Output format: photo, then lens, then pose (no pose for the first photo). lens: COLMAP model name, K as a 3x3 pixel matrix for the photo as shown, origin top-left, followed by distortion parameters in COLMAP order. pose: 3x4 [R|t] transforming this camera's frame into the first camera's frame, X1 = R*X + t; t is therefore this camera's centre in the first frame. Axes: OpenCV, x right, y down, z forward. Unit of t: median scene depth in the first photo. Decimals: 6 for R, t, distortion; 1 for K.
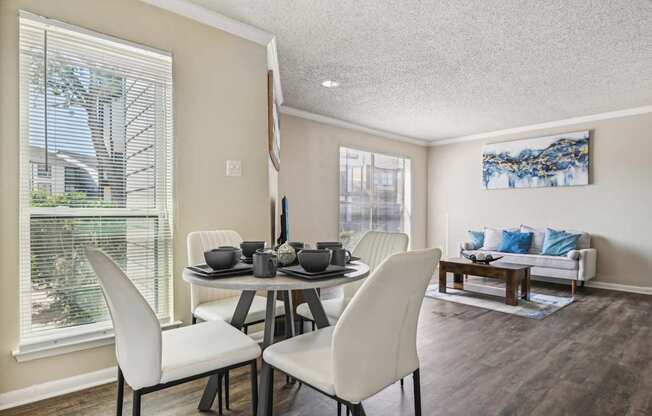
lens RADIAL K [[347.3, 0, 328.1], [0, 347.3, 214.8], [0, 0, 1]] dist [-0.000189, -0.011886]
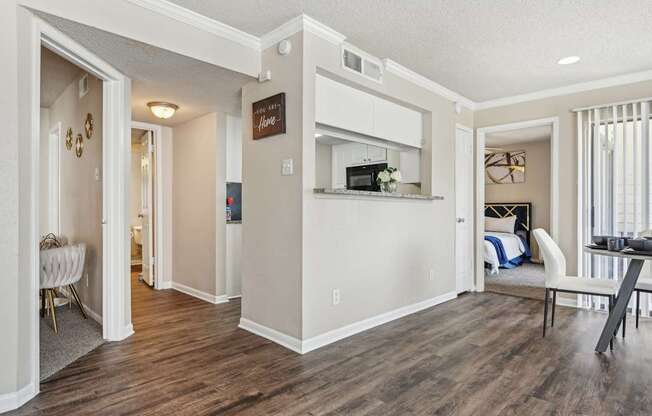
lens RADIAL K [[371.8, 0, 322.6], [0, 371.8, 207.9], [0, 0, 1]] dist [-0.000008, -0.006445]
pose [[-0.996603, -0.011390, -0.081567, 1.181105], [-0.011927, 0.999910, 0.006095, -0.022448], [0.081490, 0.007047, -0.996649, 2.054271]]
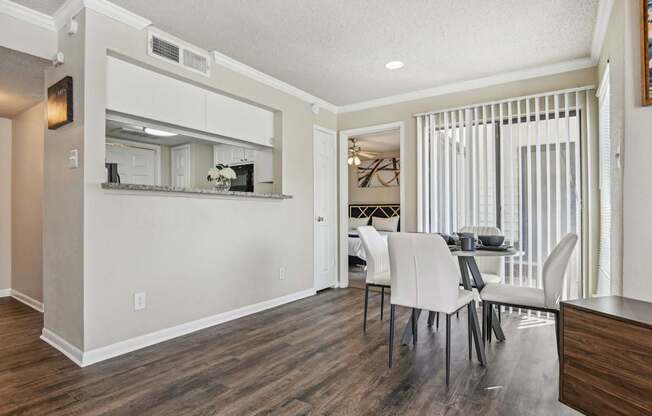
lens RADIAL K [[347.3, 0, 327.7], [0, 347.3, 210.9], [0, 0, 1]] dist [-0.000189, -0.011886]
pose [[-0.969495, -0.009249, -0.244936, 0.674265], [-0.010601, 0.999935, 0.004200, -0.005915], [0.244881, 0.006668, -0.969530, 1.994412]]
